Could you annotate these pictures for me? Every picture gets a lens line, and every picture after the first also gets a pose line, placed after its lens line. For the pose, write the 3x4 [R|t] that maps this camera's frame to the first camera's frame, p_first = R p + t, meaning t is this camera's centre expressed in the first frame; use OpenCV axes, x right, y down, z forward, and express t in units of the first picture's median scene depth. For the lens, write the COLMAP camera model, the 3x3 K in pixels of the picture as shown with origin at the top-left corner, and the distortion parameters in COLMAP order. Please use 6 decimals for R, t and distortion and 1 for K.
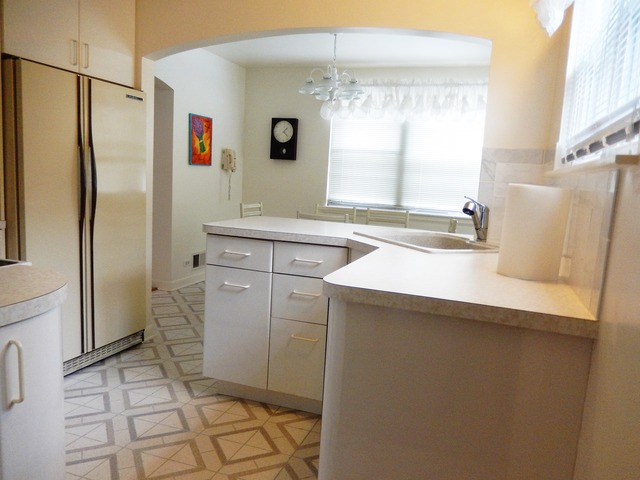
lens RADIAL K [[482.9, 0, 318.8], [0, 482.9, 239.6], [0, 0, 1]] dist [0.023093, 0.004514]
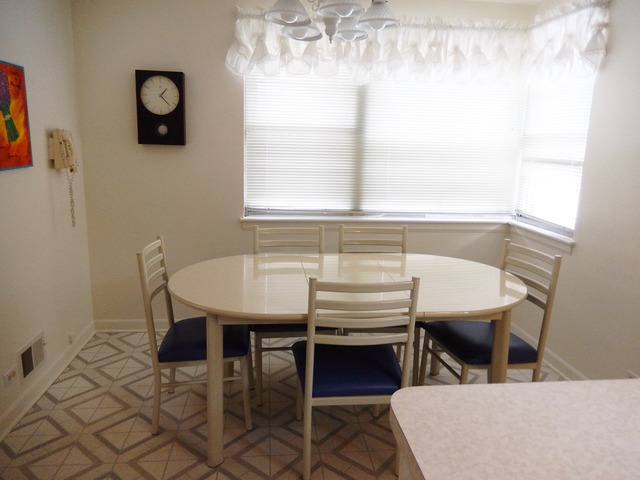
lens RADIAL K [[482.9, 0, 320.5], [0, 482.9, 243.1], [0, 0, 1]] dist [0.023093, 0.004514]
pose [[0.908638, -0.115881, 0.401184, -0.160690], [0.079593, 0.991172, 0.106029, -0.102122], [-0.409930, -0.064411, 0.909840, 0.412895]]
